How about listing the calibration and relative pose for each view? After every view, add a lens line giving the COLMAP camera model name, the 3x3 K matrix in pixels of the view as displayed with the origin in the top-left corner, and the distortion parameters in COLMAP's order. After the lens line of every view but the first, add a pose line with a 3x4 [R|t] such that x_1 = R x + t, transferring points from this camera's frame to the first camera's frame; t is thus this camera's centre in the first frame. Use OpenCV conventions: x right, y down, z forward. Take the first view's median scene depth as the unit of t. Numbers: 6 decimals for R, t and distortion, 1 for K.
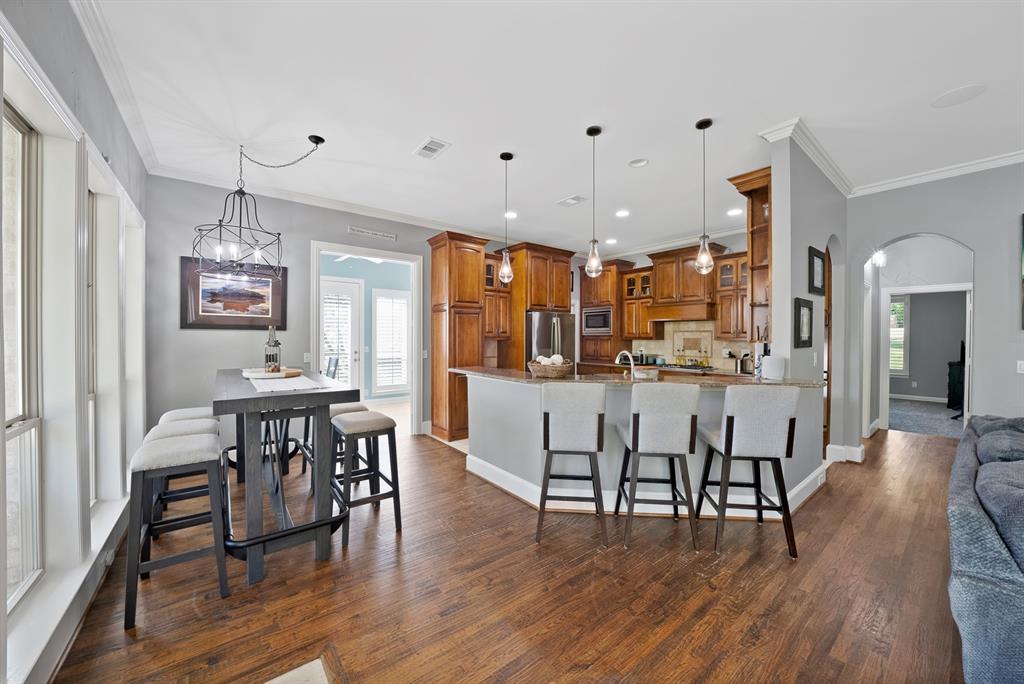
lens RADIAL K [[376.2, 0, 513.5], [0, 376.2, 343.6], [0, 0, 1]] dist [-0.018334, -0.000189]
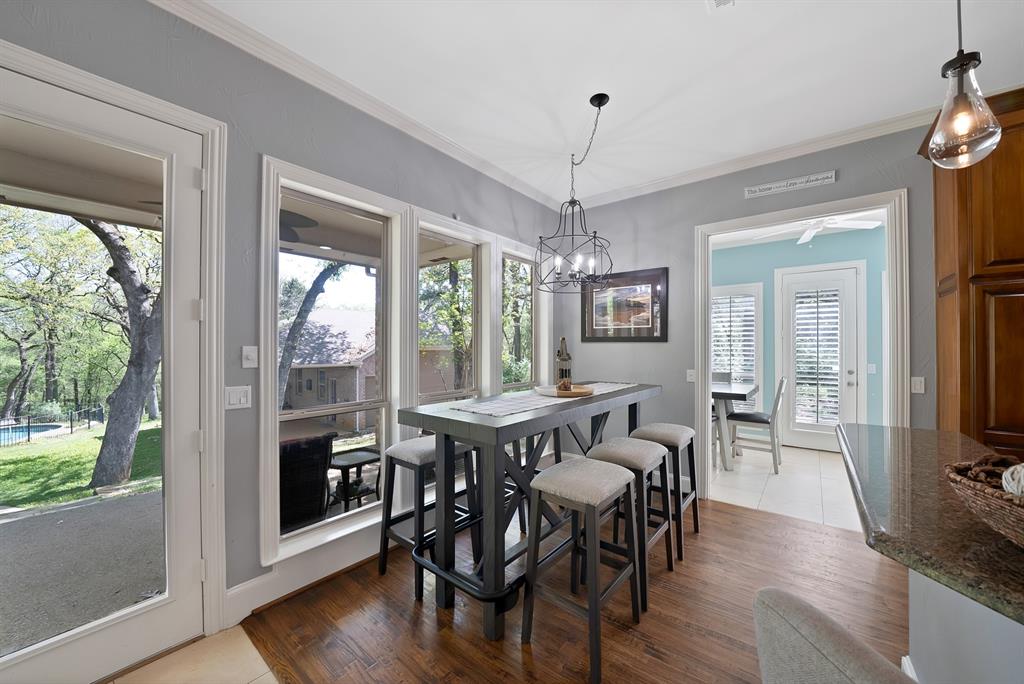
lens RADIAL K [[372.4, 0, 515.5], [0, 372.4, 346.9], [0, 0, 1]] dist [-0.022149, 0.000453]
pose [[0.223995, -0.003976, -0.974582, 0.137854], [-0.016936, 0.999825, -0.007972, -0.010669], [0.974443, 0.018291, 0.223888, 0.479935]]
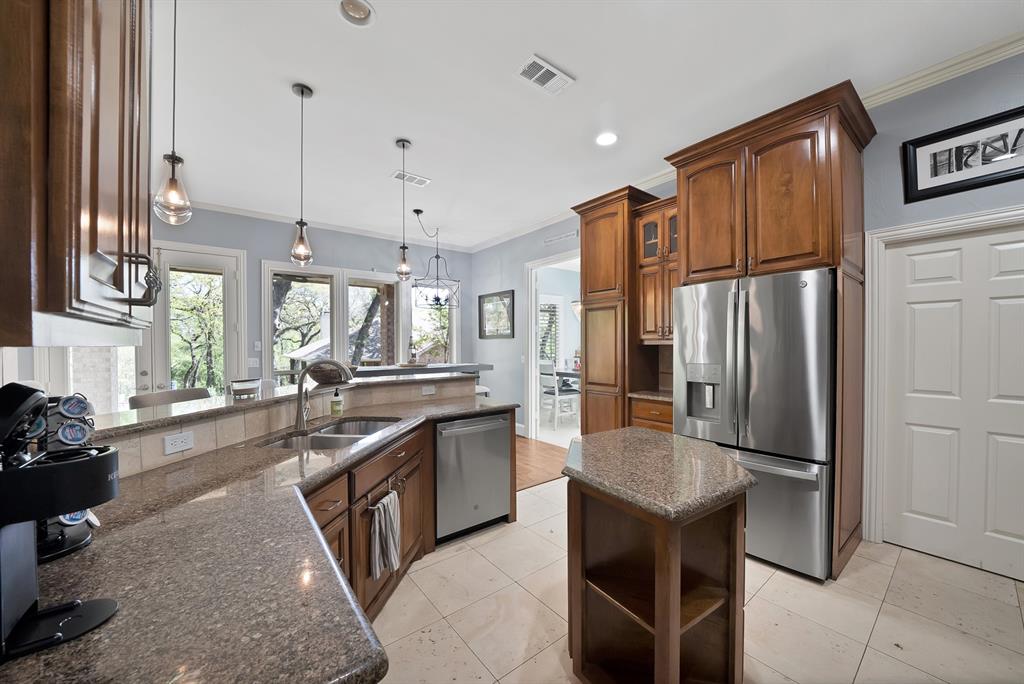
lens RADIAL K [[372.4, 0, 515.5], [0, 372.4, 346.9], [0, 0, 1]] dist [-0.022149, 0.000453]
pose [[0.003213, 0.002240, -0.999992, 0.703290], [-0.011759, 0.999928, 0.002202, -0.005957], [0.999926, 0.011752, 0.003239, 1.012675]]
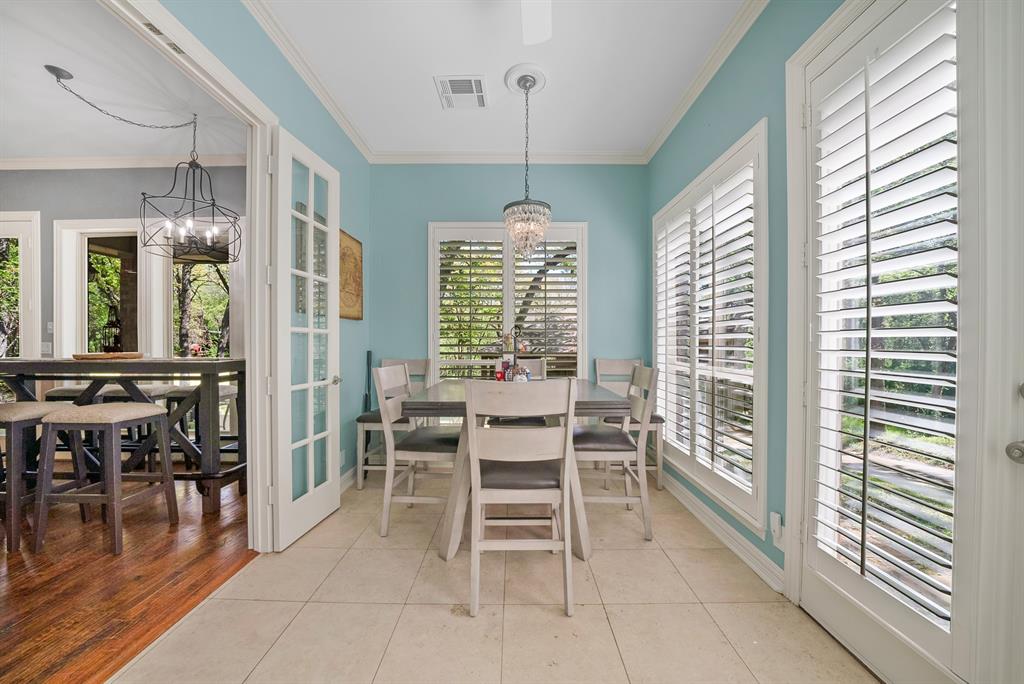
lens RADIAL K [[376.2, 0, 513.5], [0, 376.2, 343.6], [0, 0, 1]] dist [-0.018334, -0.000189]
pose [[-0.621522, -0.001658, -0.783395, -0.381476], [-0.014633, 0.999848, 0.009493, 0.015929], [0.783260, 0.017363, -0.621452, 1.649115]]
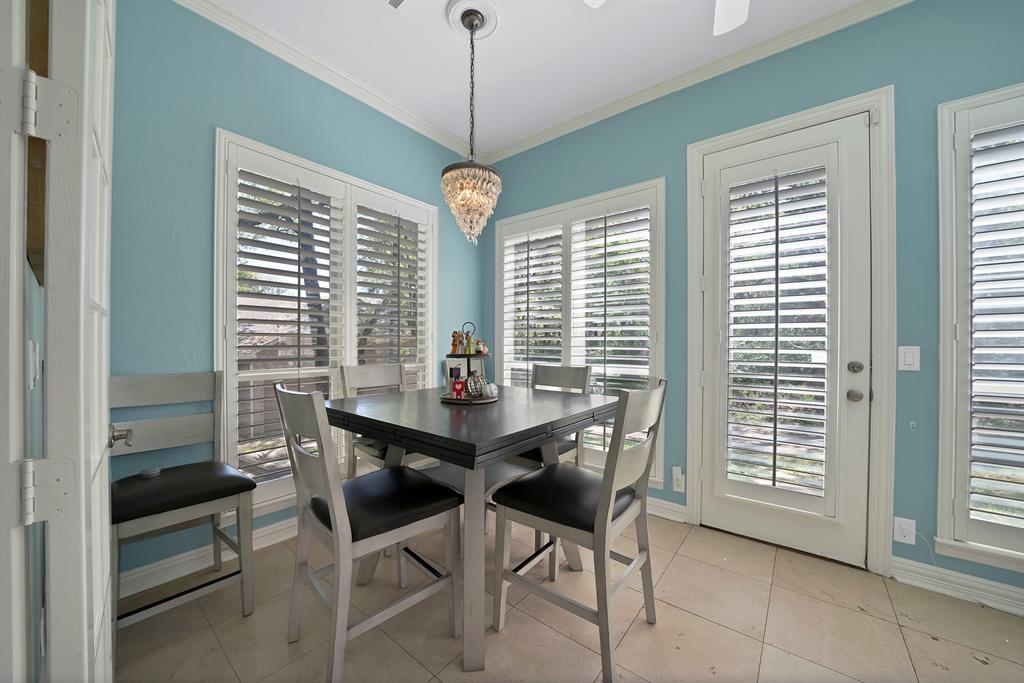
lens RADIAL K [[363.9, 0, 510.4], [0, 363.9, 344.9], [0, 0, 1]] dist [-0.032048, 0.003759]
pose [[0.222871, -0.001269, -0.974847, -0.405180], [-0.019668, 0.999790, -0.005798, 0.024852], [0.974649, 0.020465, 0.222800, 1.236940]]
